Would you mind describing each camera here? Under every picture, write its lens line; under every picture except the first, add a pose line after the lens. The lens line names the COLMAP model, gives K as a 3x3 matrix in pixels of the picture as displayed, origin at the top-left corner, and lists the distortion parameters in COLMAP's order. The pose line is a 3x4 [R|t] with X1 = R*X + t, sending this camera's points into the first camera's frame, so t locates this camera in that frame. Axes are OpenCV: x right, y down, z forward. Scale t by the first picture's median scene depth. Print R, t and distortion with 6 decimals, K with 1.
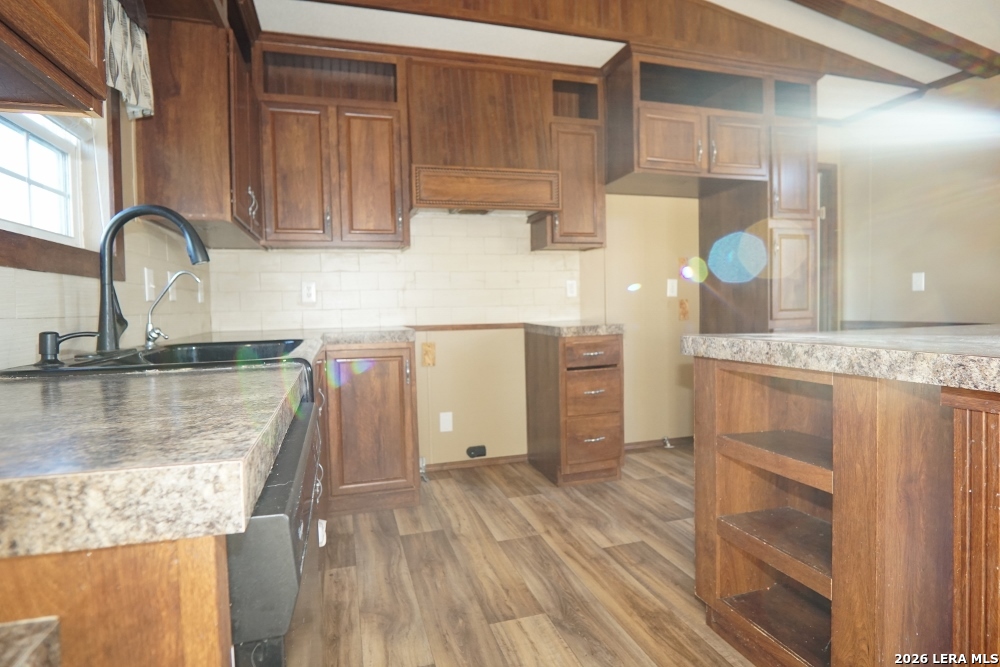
lens RADIAL K [[536.6, 0, 500.0], [0, 536.6, 333.5], [0, 0, 1]] dist [-0.030028, -0.000492]
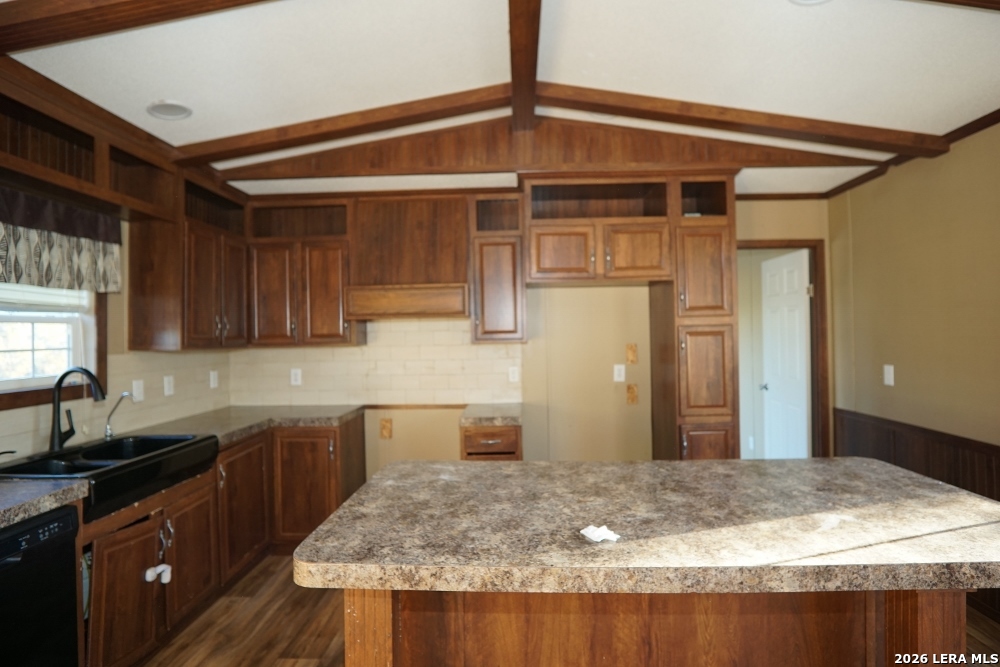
lens RADIAL K [[536.6, 0, 500.0], [0, 536.6, 333.5], [0, 0, 1]] dist [-0.030028, -0.000492]
pose [[0.946709, 0.005007, -0.322051, 0.554775], [-0.020362, 0.998810, -0.044328, -0.140895], [0.321446, 0.048523, 0.945684, -0.085274]]
